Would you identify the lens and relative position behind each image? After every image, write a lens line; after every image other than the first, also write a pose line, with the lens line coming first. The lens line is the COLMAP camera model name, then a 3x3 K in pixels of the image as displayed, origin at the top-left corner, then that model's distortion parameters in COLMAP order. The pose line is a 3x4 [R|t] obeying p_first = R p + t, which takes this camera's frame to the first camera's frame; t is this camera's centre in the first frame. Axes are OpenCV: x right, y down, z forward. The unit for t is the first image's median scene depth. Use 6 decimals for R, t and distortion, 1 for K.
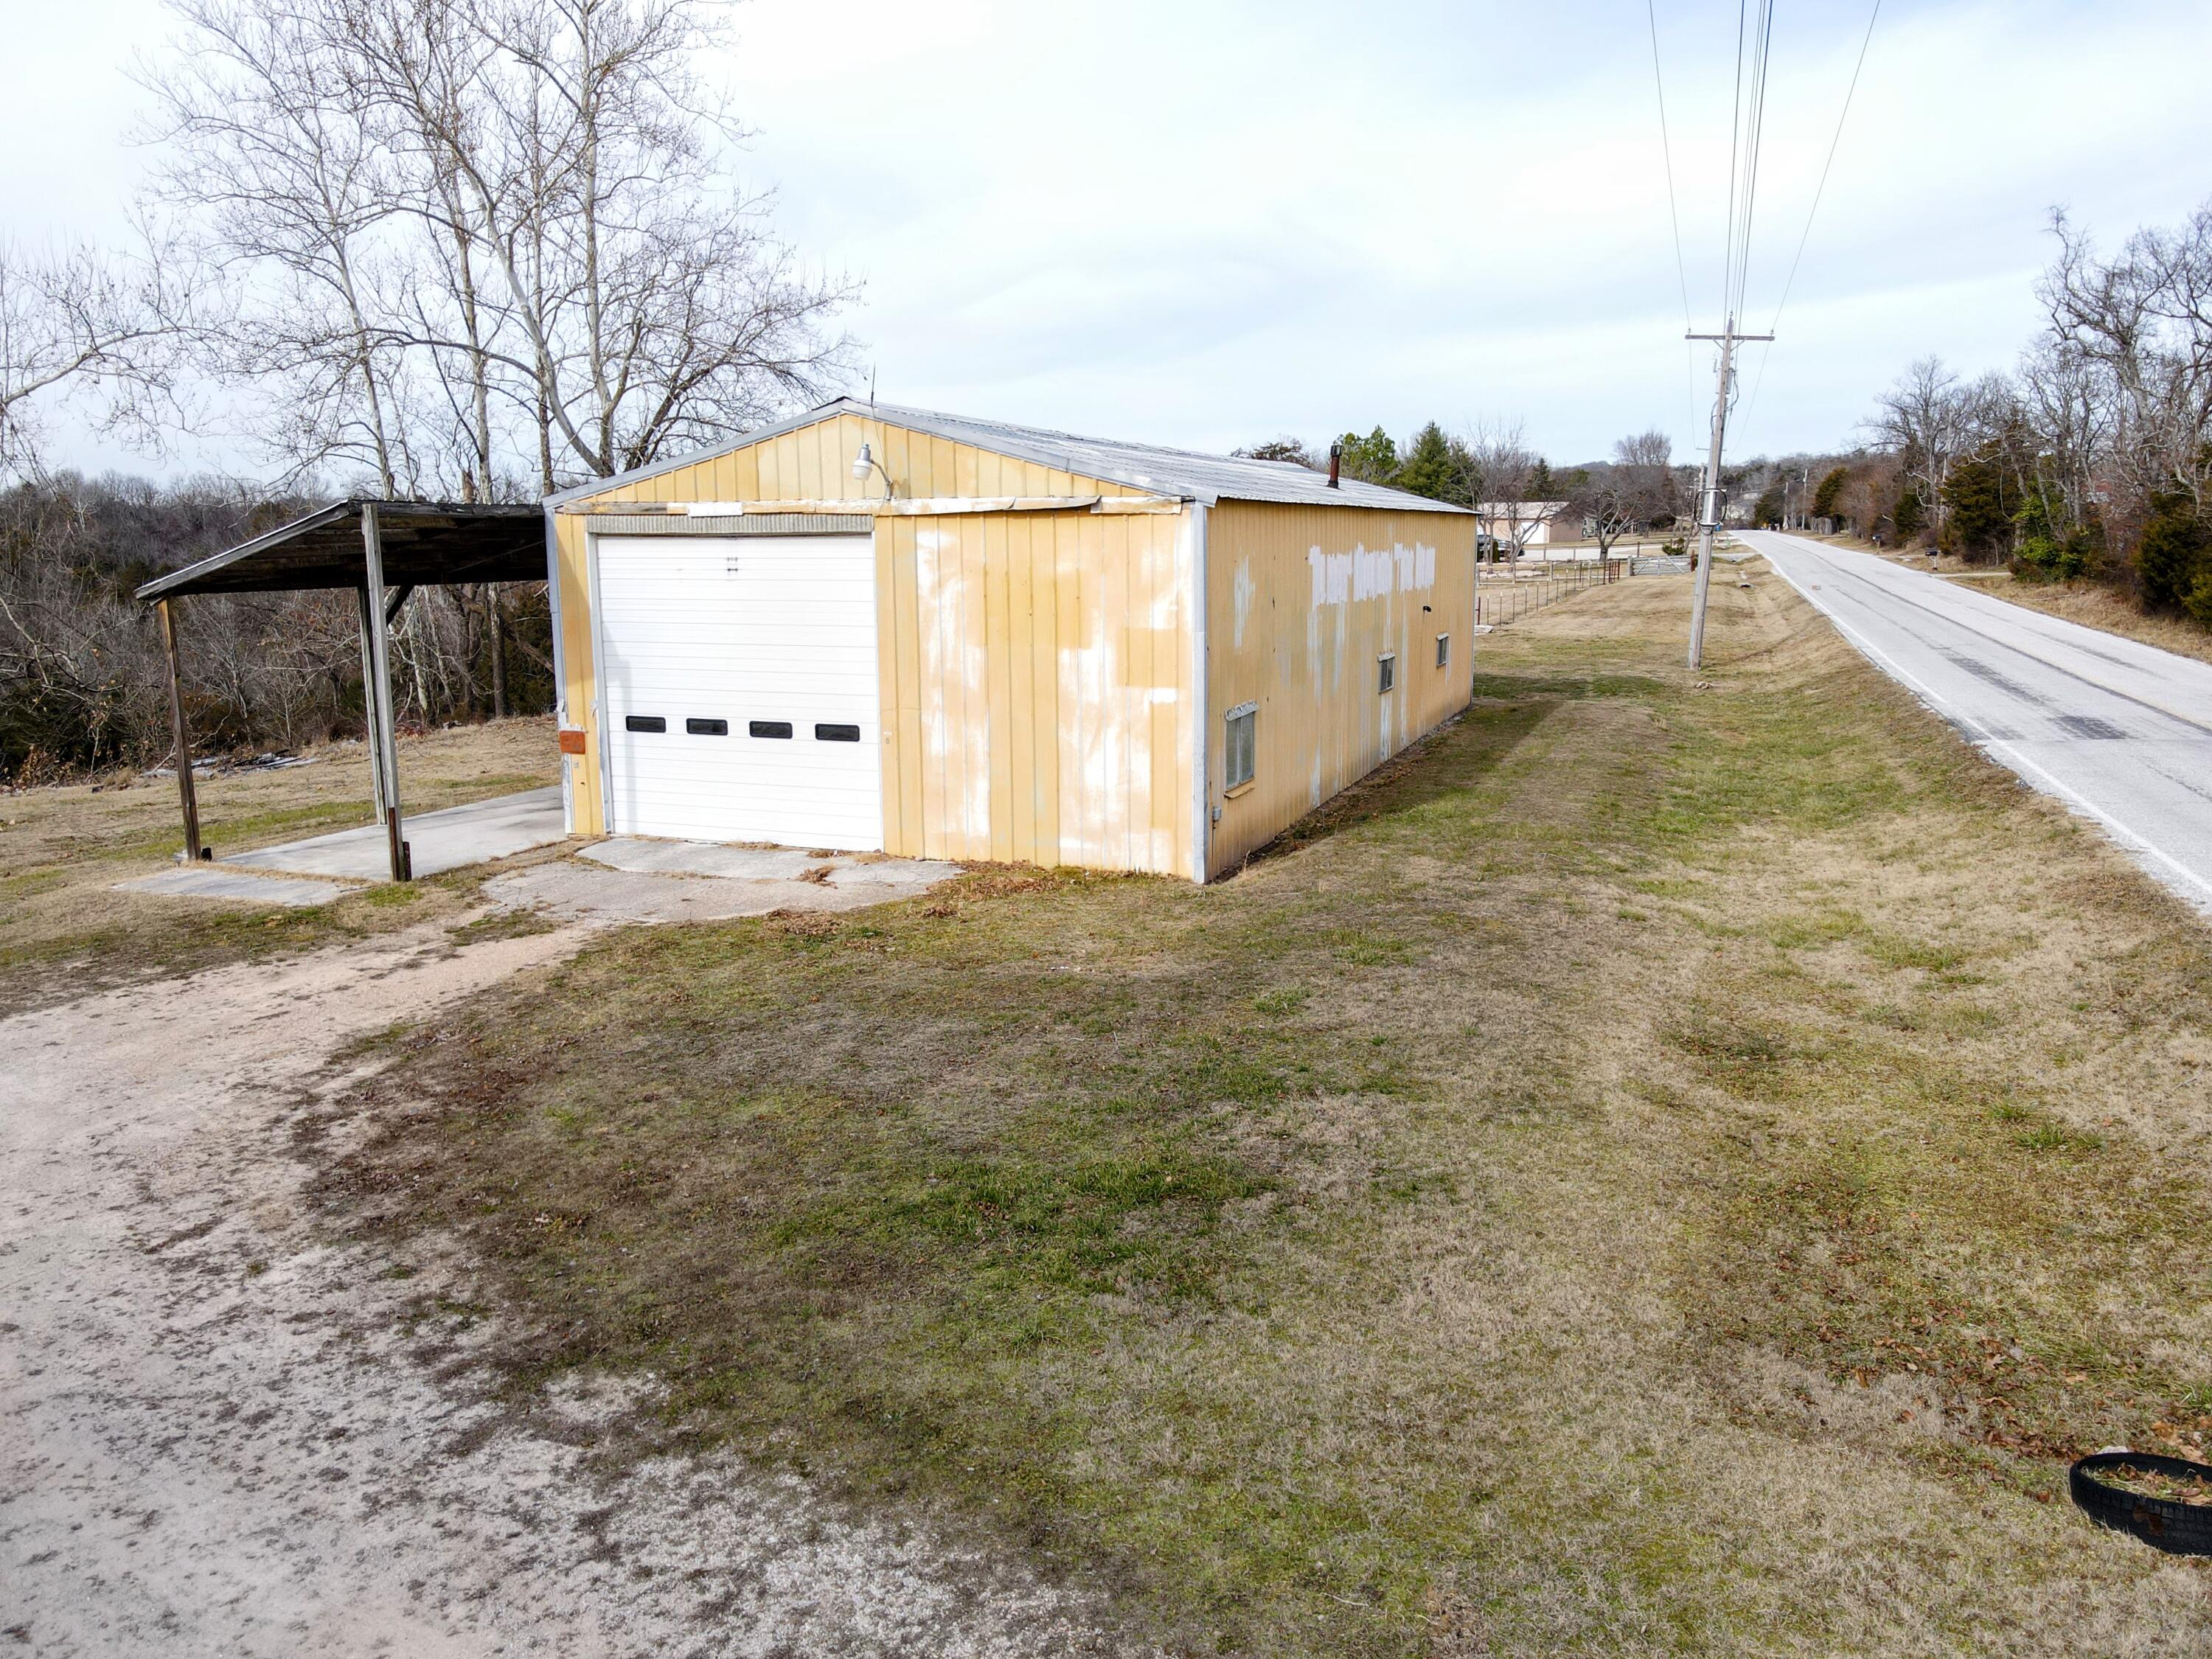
lens RADIAL K [[1601.1, 0, 1139.6], [0, 1601.1, 824.3], [0, 0, 1]] dist [0.001681, 0.051221]
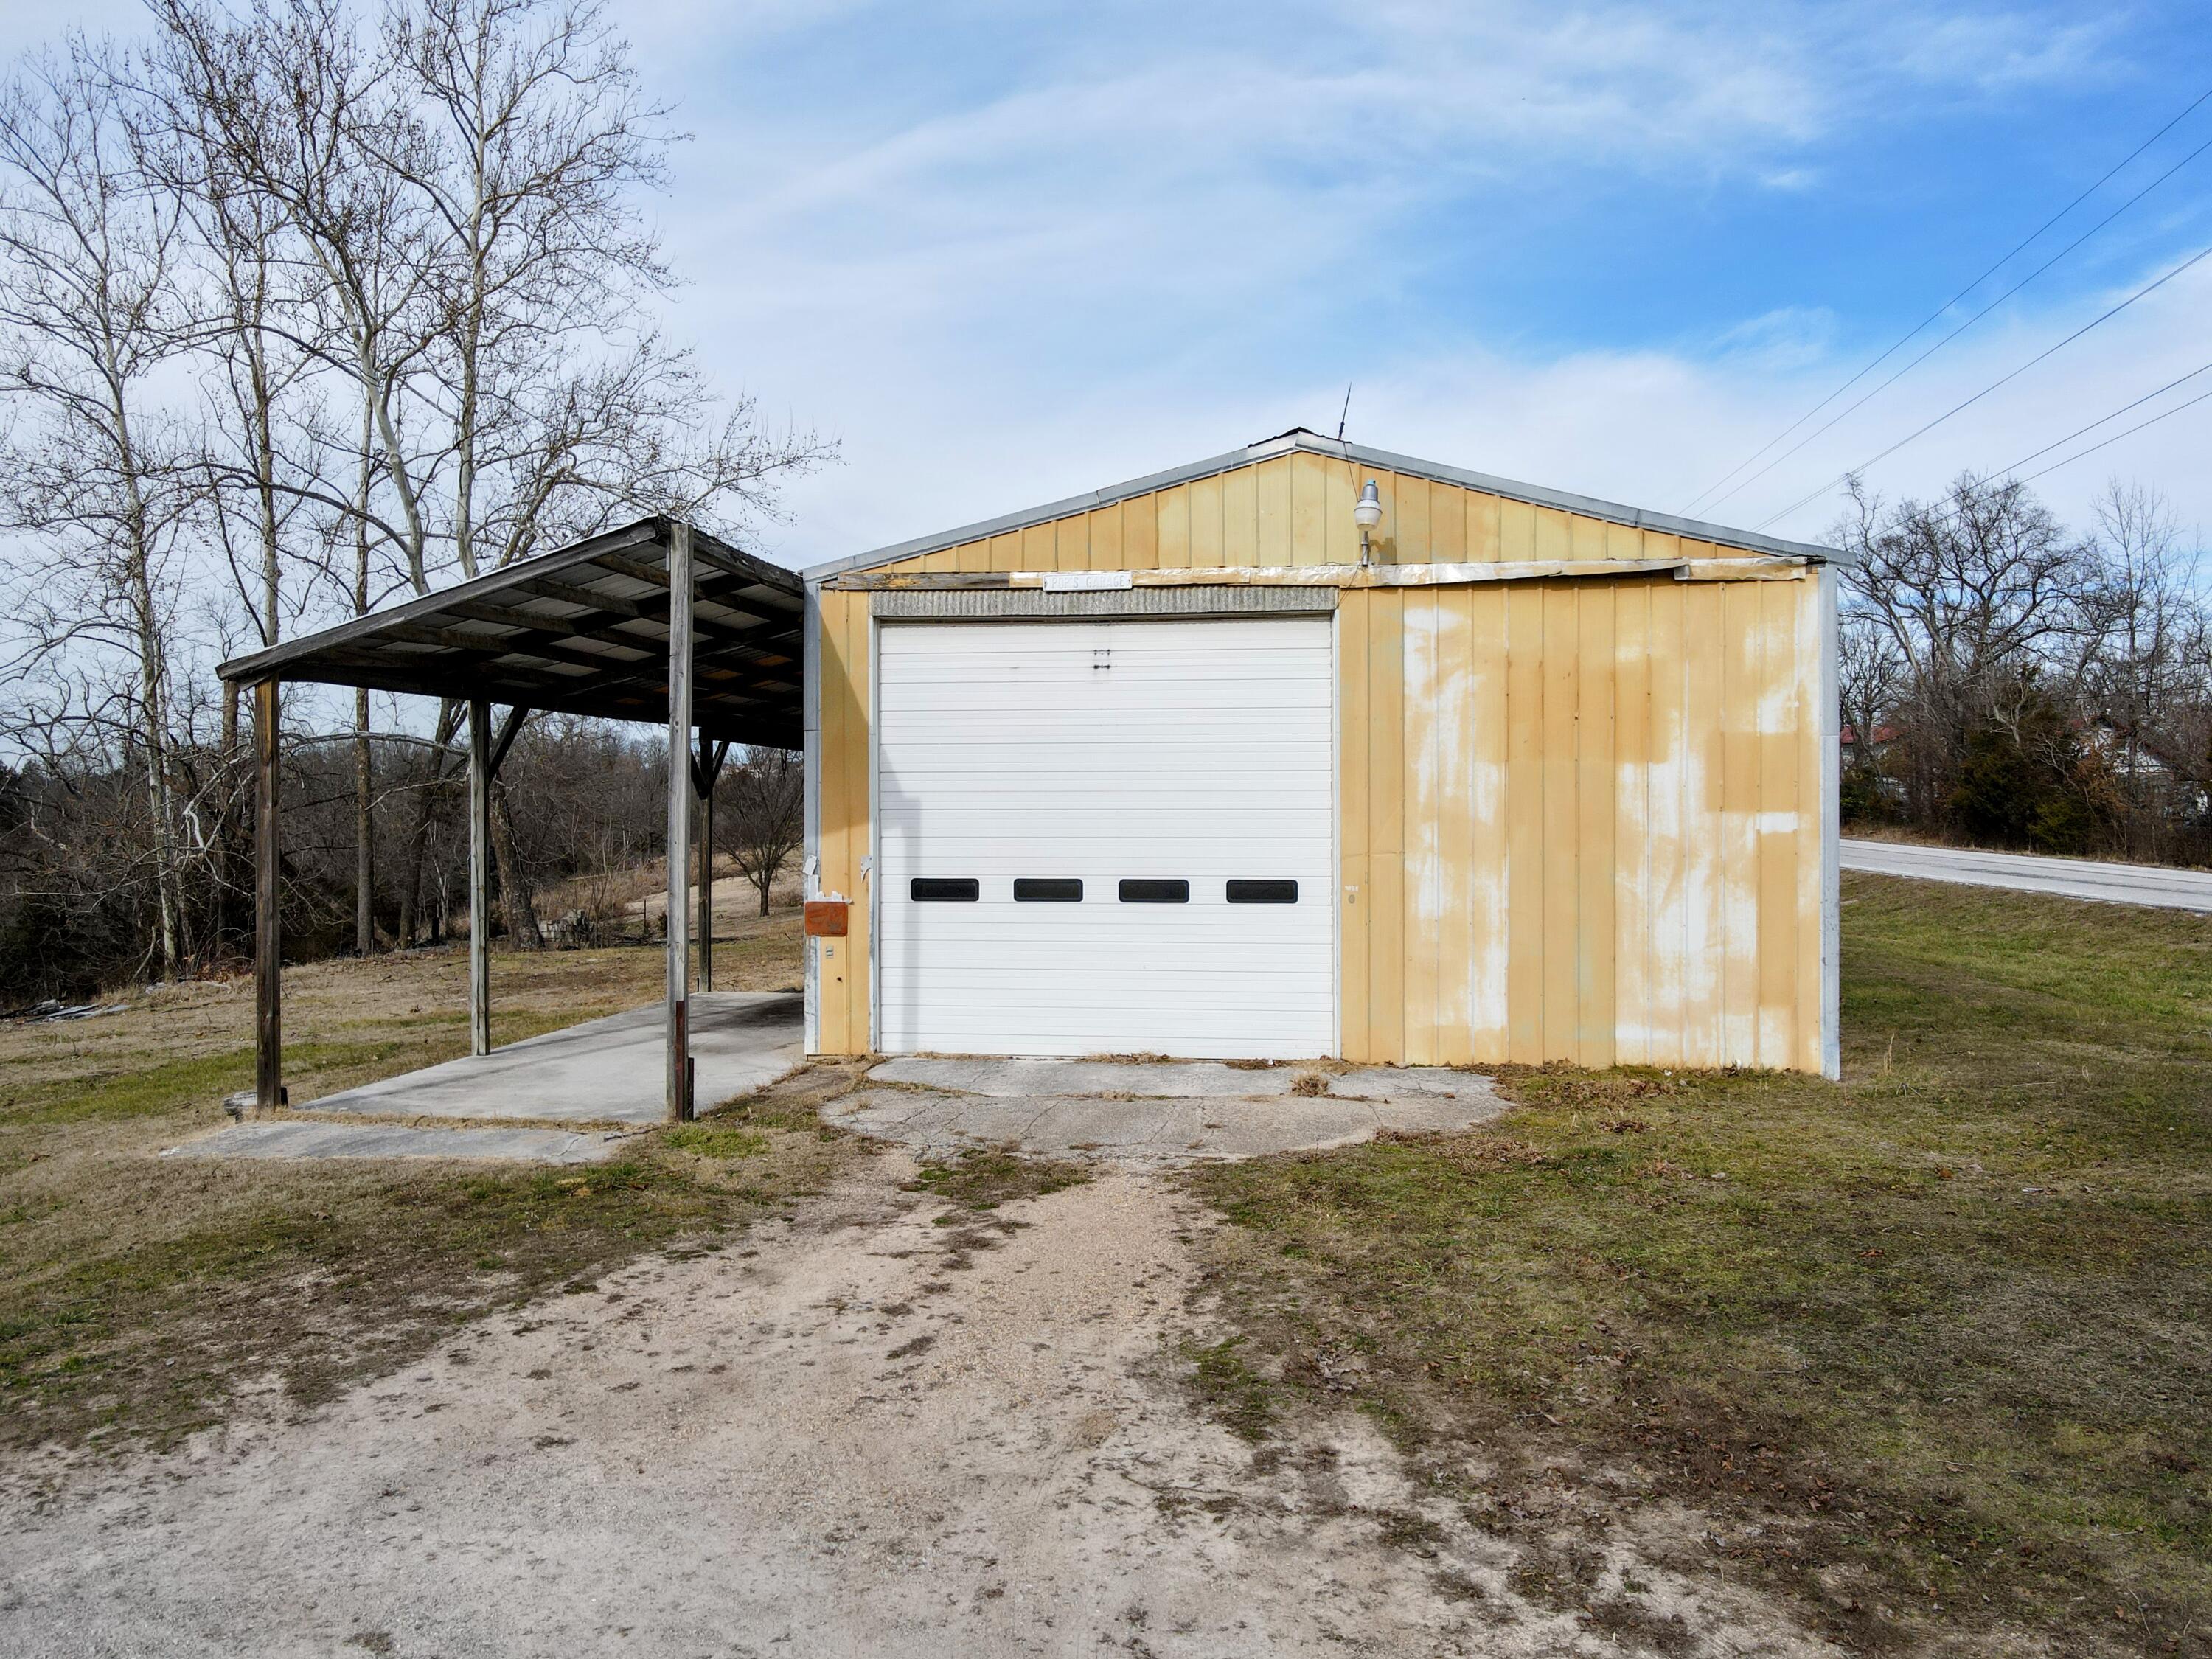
lens RADIAL K [[1601.1, 0, 1139.6], [0, 1601.1, 824.3], [0, 0, 1]] dist [0.001681, 0.051221]
pose [[0.973301, 0.001228, 0.229528, -0.402641], [0.038383, 0.985034, -0.168034, 0.030435], [-0.226299, 0.172358, 0.958687, 0.327074]]
